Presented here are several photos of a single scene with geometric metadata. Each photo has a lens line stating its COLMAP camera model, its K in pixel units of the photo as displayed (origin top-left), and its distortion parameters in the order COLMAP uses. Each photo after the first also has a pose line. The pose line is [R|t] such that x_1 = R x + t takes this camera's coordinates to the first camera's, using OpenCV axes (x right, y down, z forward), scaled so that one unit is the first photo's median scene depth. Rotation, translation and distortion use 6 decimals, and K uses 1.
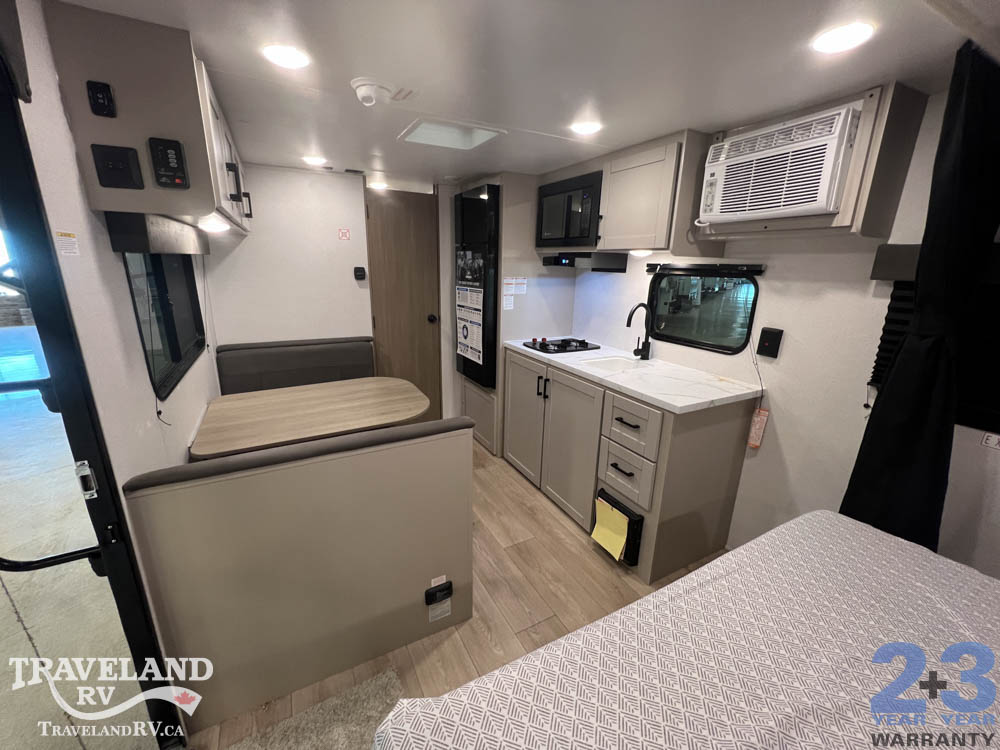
lens RADIAL K [[400.0, 0, 496.4], [0, 400.0, 373.8], [0, 0, 1]] dist [-0.000086, 0.000256]
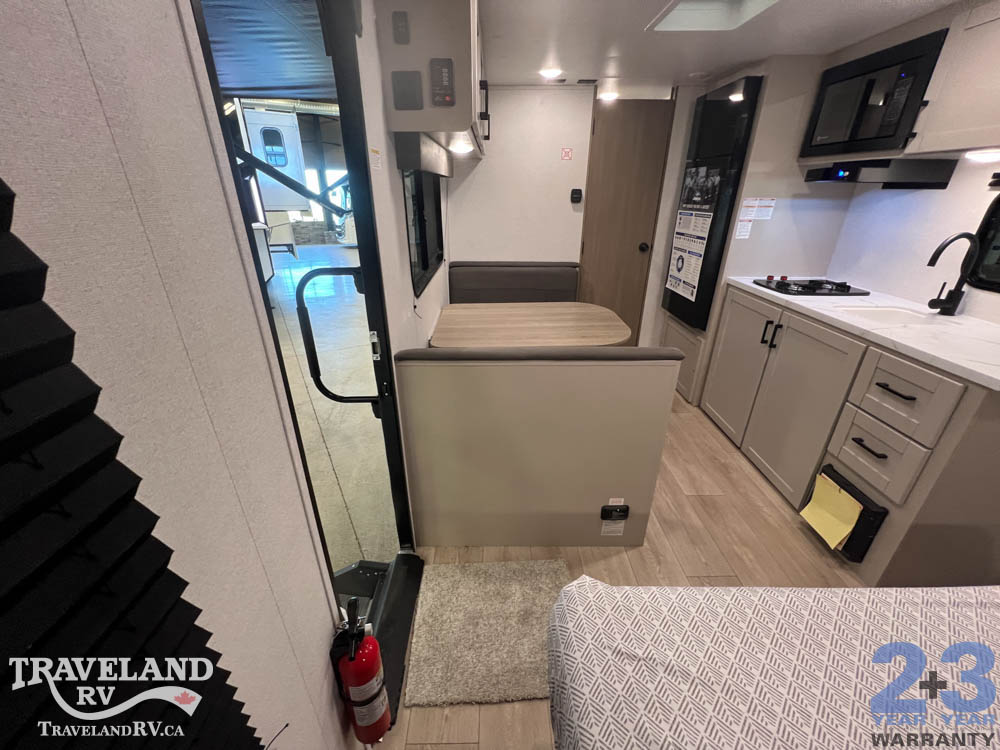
lens RADIAL K [[400.0, 0, 497.3], [0, 400.0, 373.6], [0, 0, 1]] dist [-0.000086, 0.000256]
pose [[0.888656, 0.175522, -0.423654, -0.026478], [-0.108258, 0.978035, 0.178123, 0.029332], [0.445613, -0.112426, 0.888138, -0.013586]]
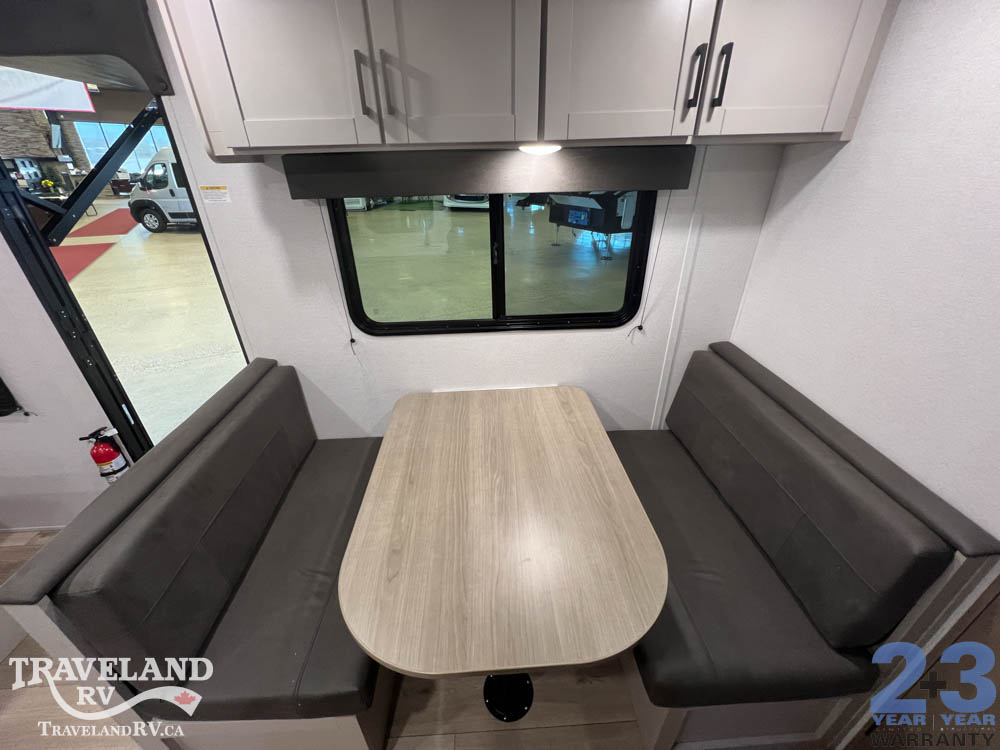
lens RADIAL K [[400.0, 0, 499.8], [0, 400.0, 372.9], [0, 0, 1]] dist [-0.000086, 0.000256]
pose [[-0.429271, 0.416150, -0.801590, -0.031545], [-0.234761, 0.805606, 0.543955, -0.331190], [0.872132, 0.421686, -0.248127, 1.003832]]
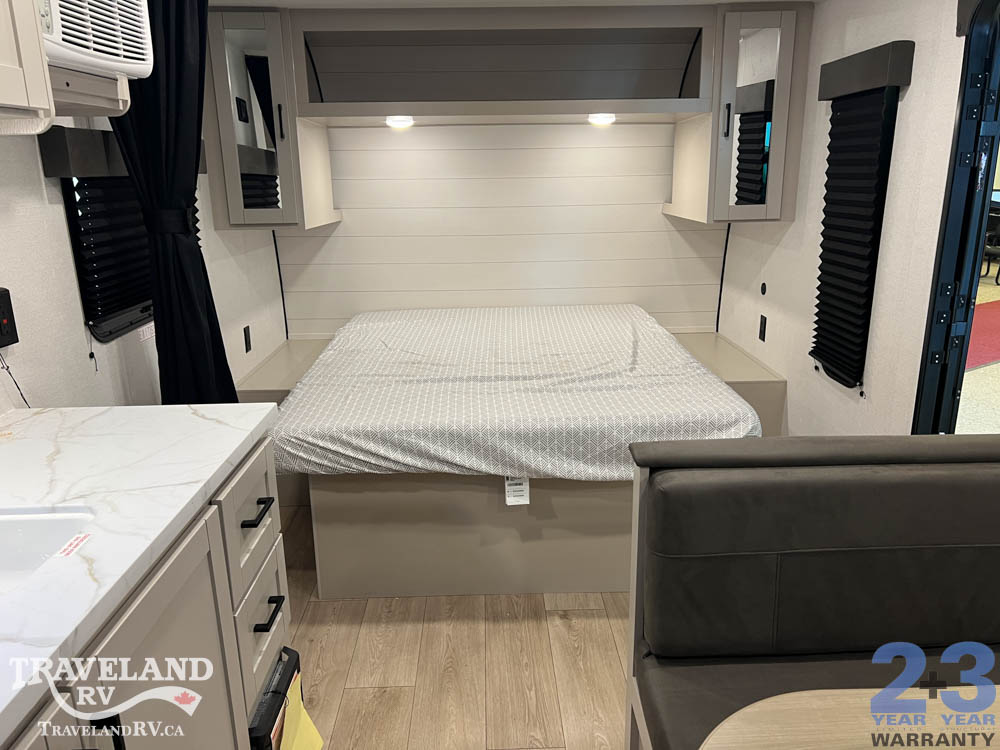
lens RADIAL K [[750.7, 0, 504.4], [0, 750.7, 381.2], [0, 0, 1]] dist [0.065322, -0.070128]
pose [[-0.896189, -0.131374, 0.423777, -0.213712], [0.114421, 0.854409, 0.506846, -0.329468], [-0.428665, 0.502718, -0.750680, 1.182779]]
